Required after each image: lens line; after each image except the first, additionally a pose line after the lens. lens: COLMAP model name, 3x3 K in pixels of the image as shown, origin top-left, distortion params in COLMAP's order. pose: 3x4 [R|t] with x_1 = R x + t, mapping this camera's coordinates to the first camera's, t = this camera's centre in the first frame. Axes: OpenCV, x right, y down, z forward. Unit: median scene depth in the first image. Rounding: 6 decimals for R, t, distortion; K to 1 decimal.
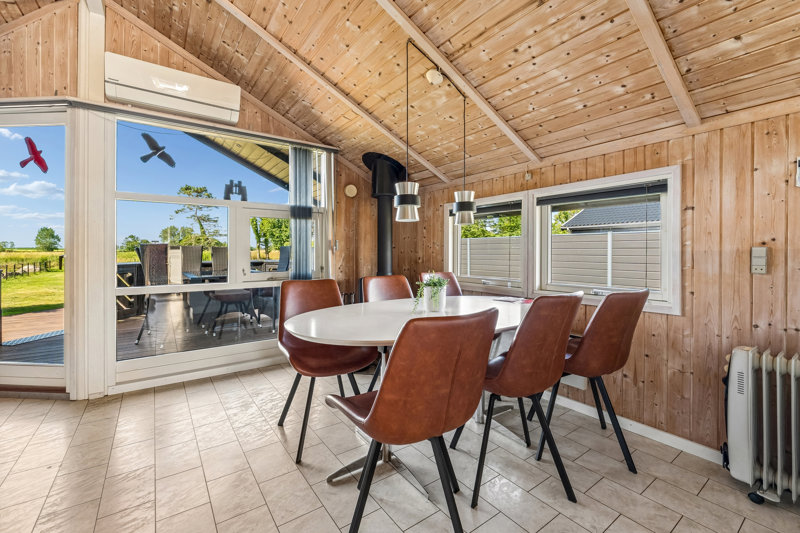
lens RADIAL K [[341.2, 0, 392.0], [0, 341.2, 254.5], [0, 0, 1]] dist [-0.009992, -0.000774]
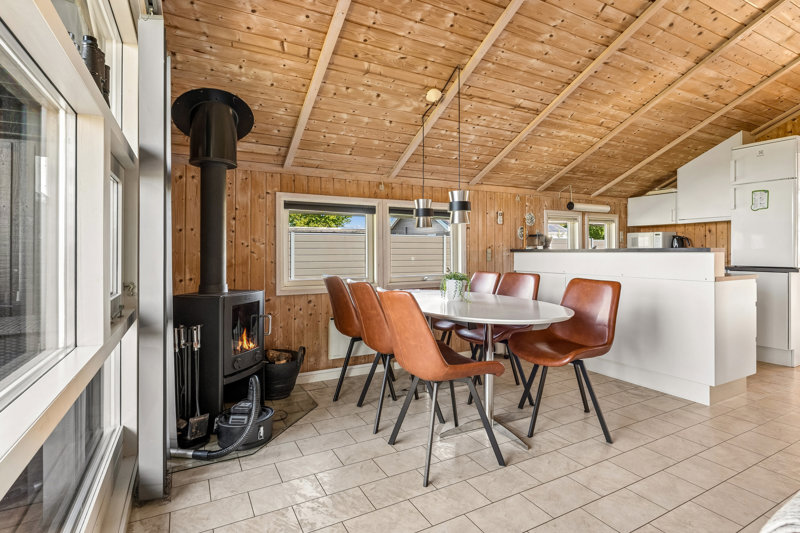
lens RADIAL K [[397.4, 0, 392.9], [0, 397.4, 248.1], [0, 0, 1]] dist [-0.029773, -0.000074]
pose [[0.137885, 0.009488, 0.990403, -0.994440], [0.008553, 0.999905, -0.010770, -0.003200], [-0.990411, 0.009956, 0.137791, 0.803395]]
